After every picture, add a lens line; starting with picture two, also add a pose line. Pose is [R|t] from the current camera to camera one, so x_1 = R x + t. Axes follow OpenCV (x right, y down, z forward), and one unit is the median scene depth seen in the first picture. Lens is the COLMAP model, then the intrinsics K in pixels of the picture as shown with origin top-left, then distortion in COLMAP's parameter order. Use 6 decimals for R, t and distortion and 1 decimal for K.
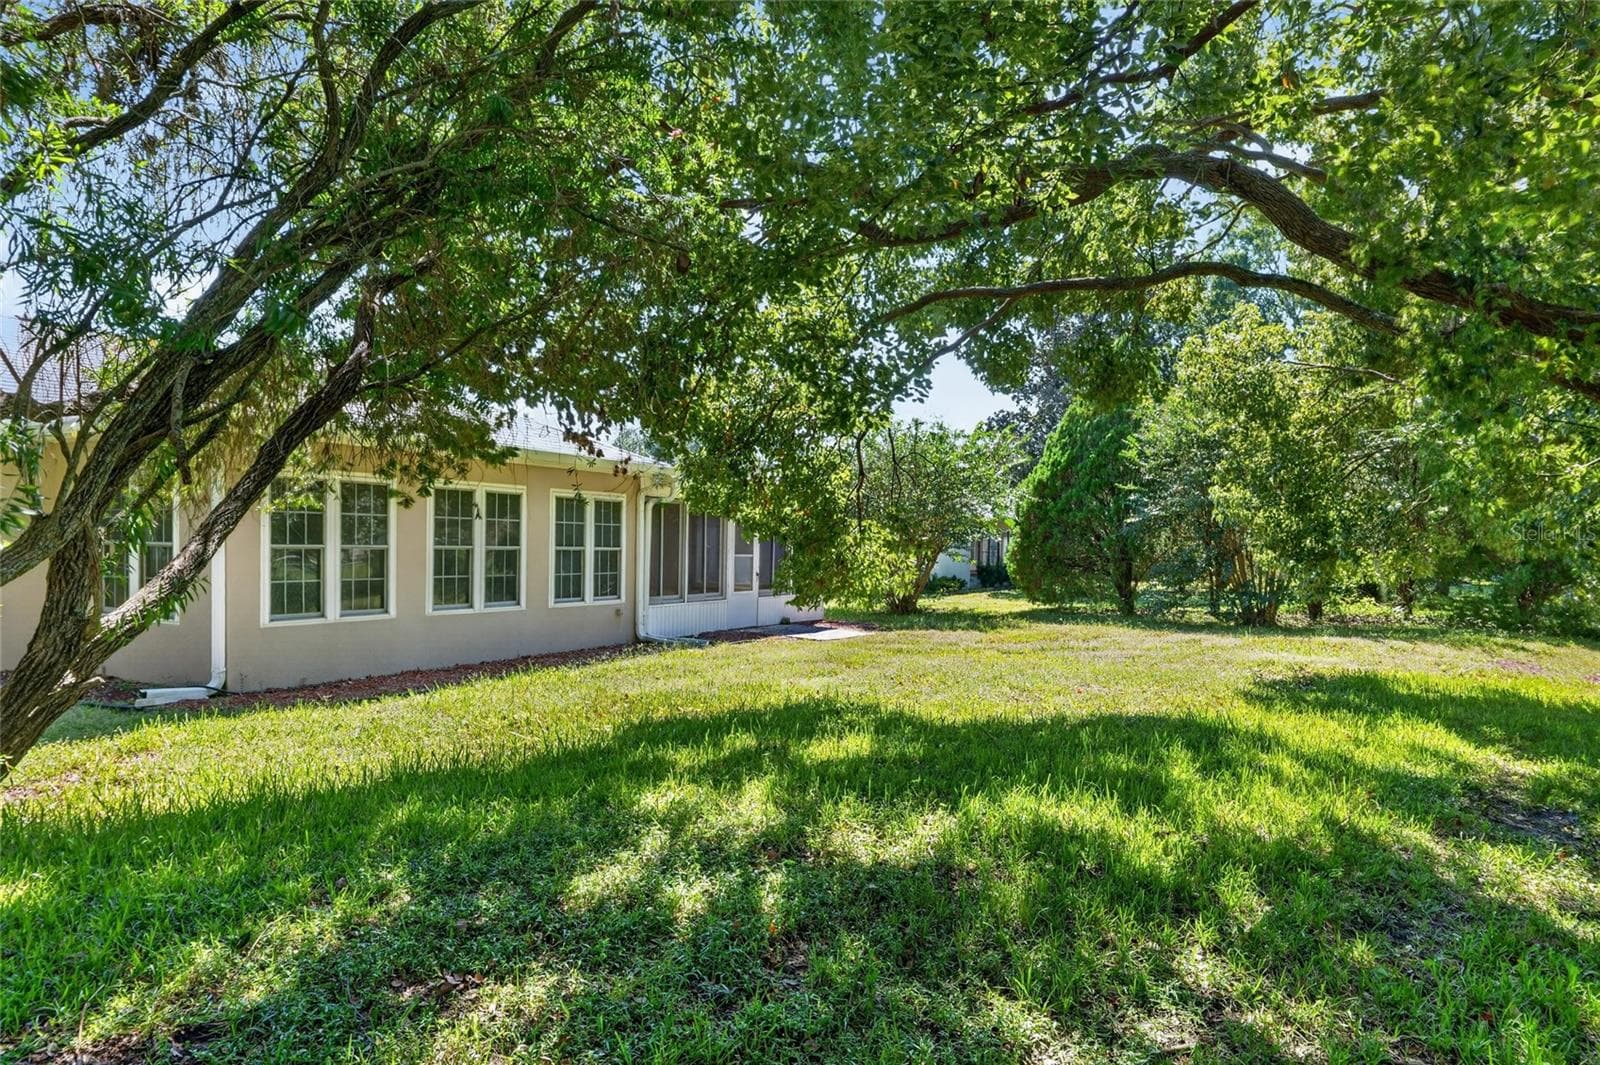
lens RADIAL K [[908.9, 0, 800.0], [0, 908.9, 532.5], [0, 0, 1]] dist [0.000193, 0.000308]
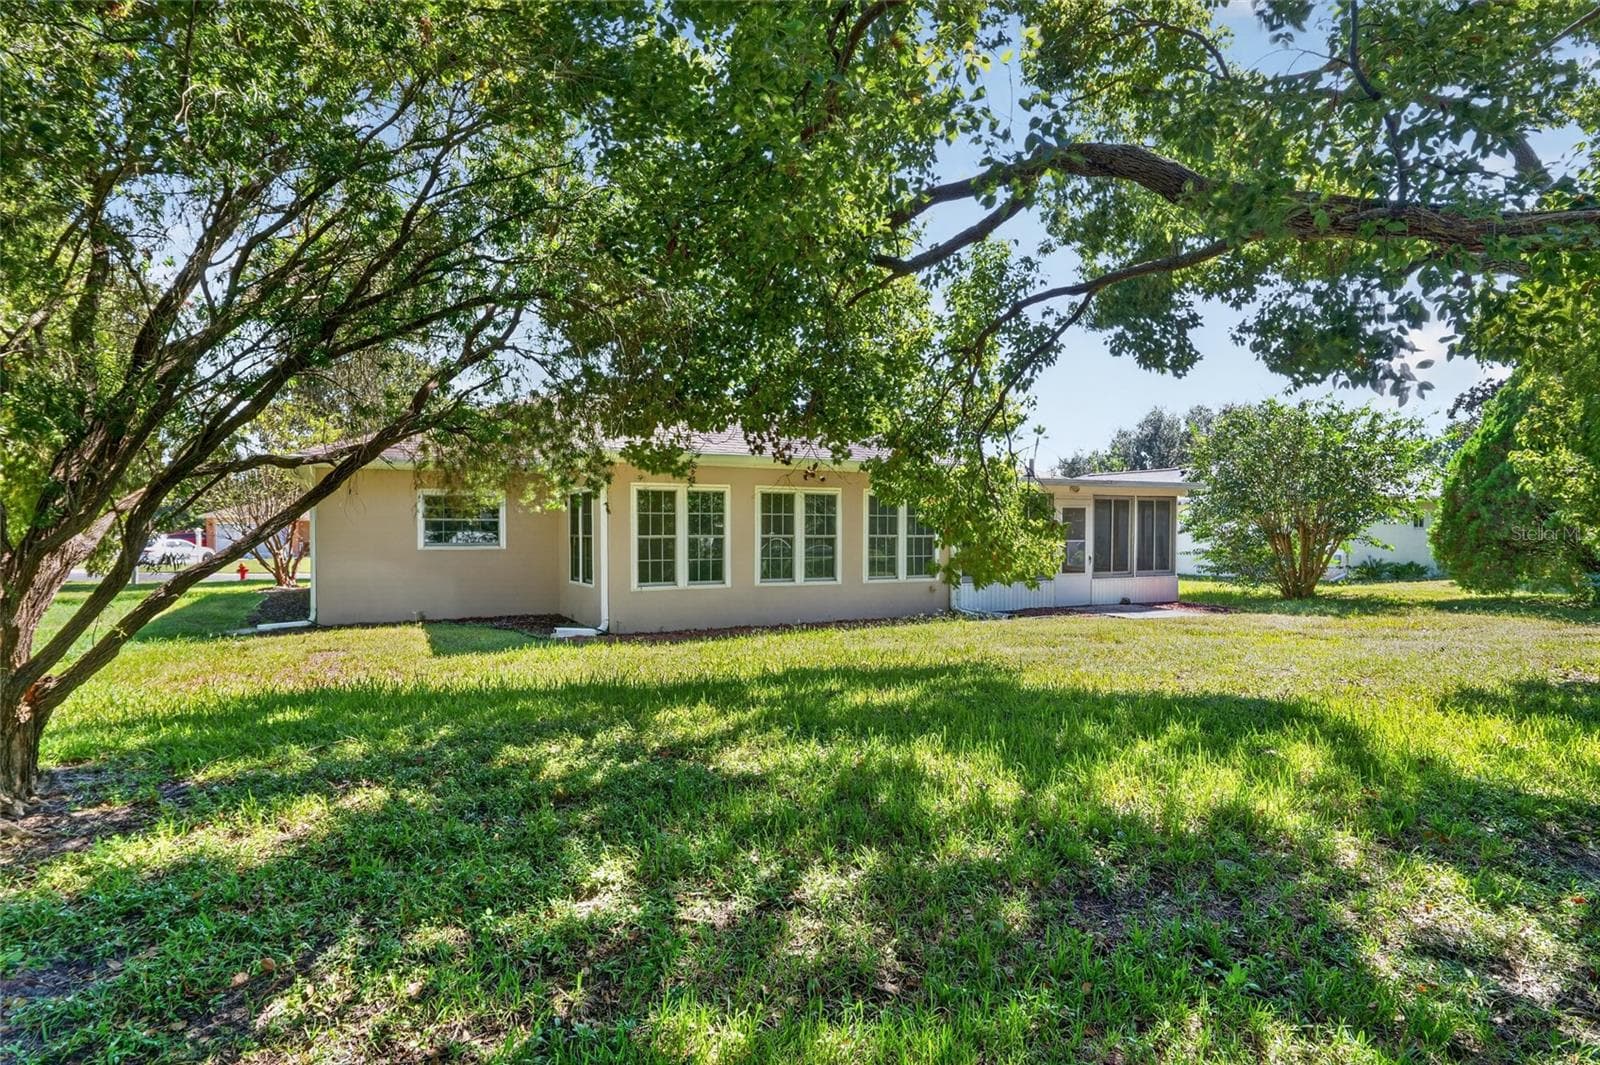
lens RADIAL K [[769.0, 0, 800.0], [0, 769.0, 532.5], [0, 0, 1]] dist [-0.002323, -0.000127]
pose [[0.863965, -0.017132, -0.503260, 0.564093], [0.022075, 0.999749, 0.003865, 0.014027], [0.503068, -0.014449, 0.864126, 0.079290]]
